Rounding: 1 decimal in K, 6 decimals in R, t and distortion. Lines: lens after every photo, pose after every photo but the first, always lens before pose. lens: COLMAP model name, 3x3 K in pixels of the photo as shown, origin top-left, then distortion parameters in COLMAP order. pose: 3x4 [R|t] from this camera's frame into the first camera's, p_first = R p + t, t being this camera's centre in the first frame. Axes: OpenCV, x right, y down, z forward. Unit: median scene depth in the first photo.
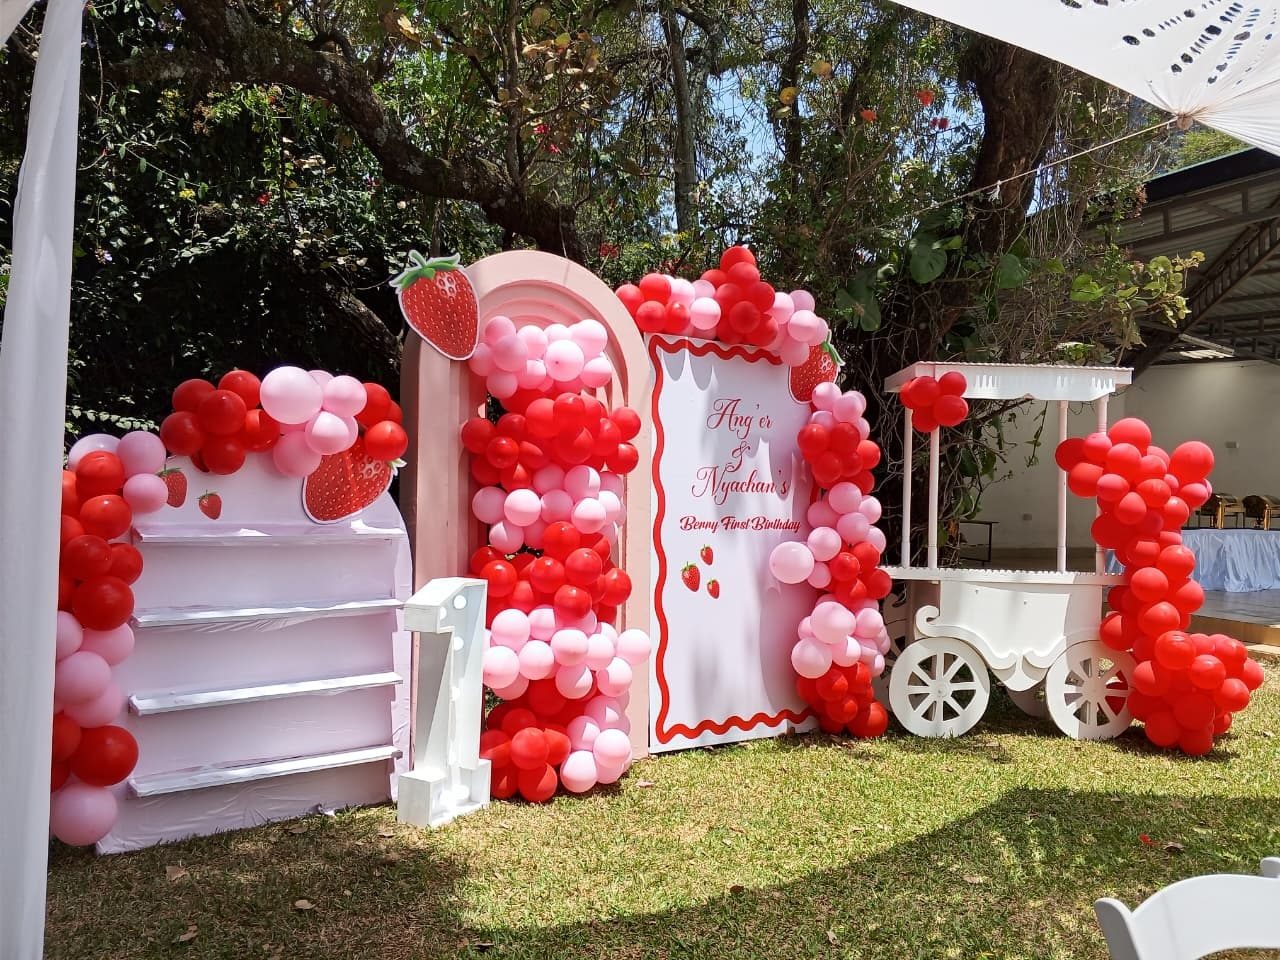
lens RADIAL K [[1092.4, 0, 640.0], [0, 1092.4, 480.0], [0, 0, 1]] dist [0.314628, -0.780349]
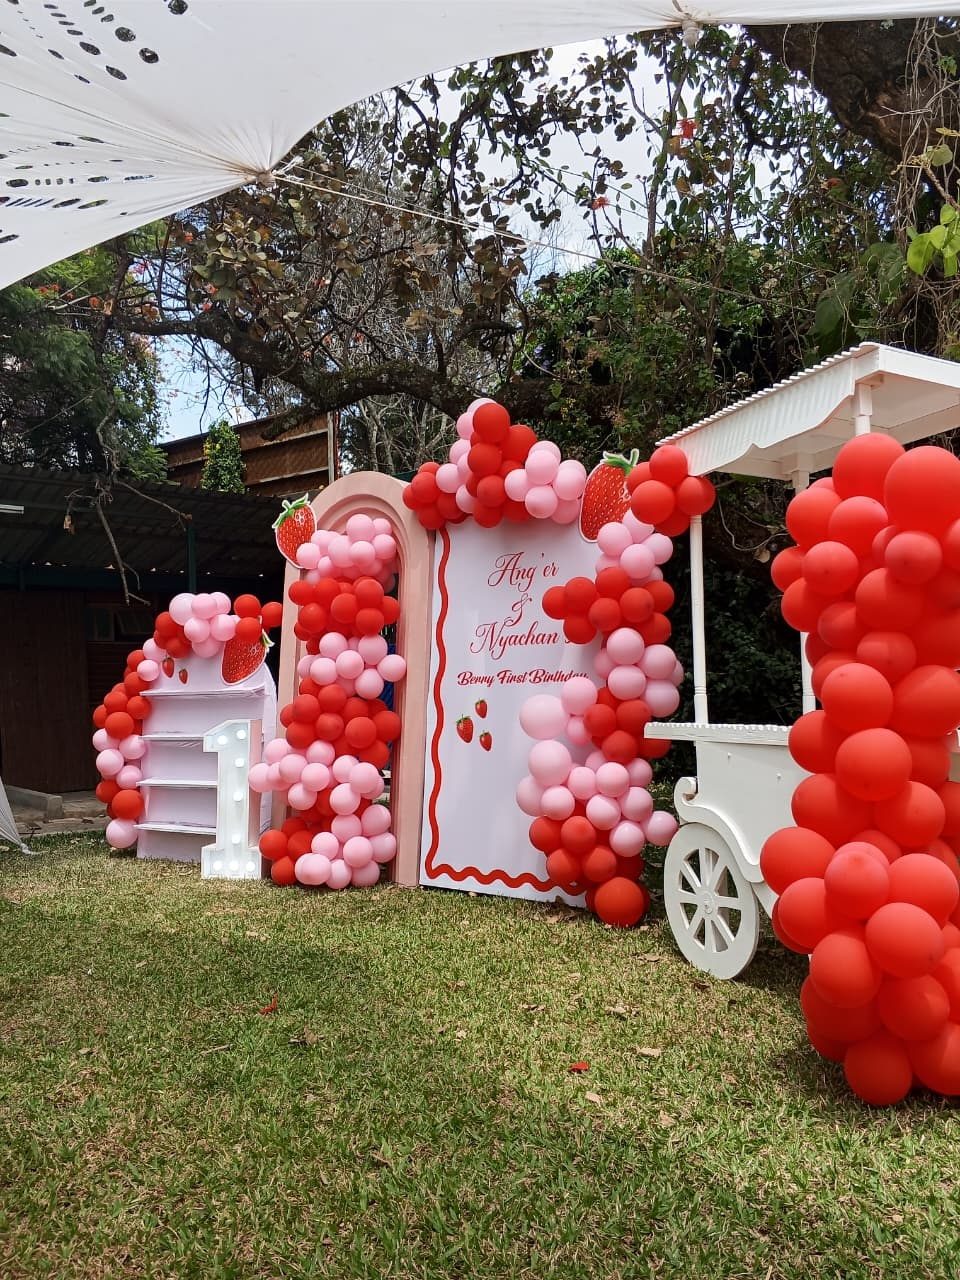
lens RADIAL K [[1092.4, 0, 480.0], [0, 1092.4, 640.0], [0, 0, 1]] dist [0.314628, -0.780349]
pose [[0.250682, -0.082557, -0.964543, 1.063947], [0.024346, 0.996580, -0.078972, 0.085737], [0.967763, -0.003686, 0.251834, 0.737987]]
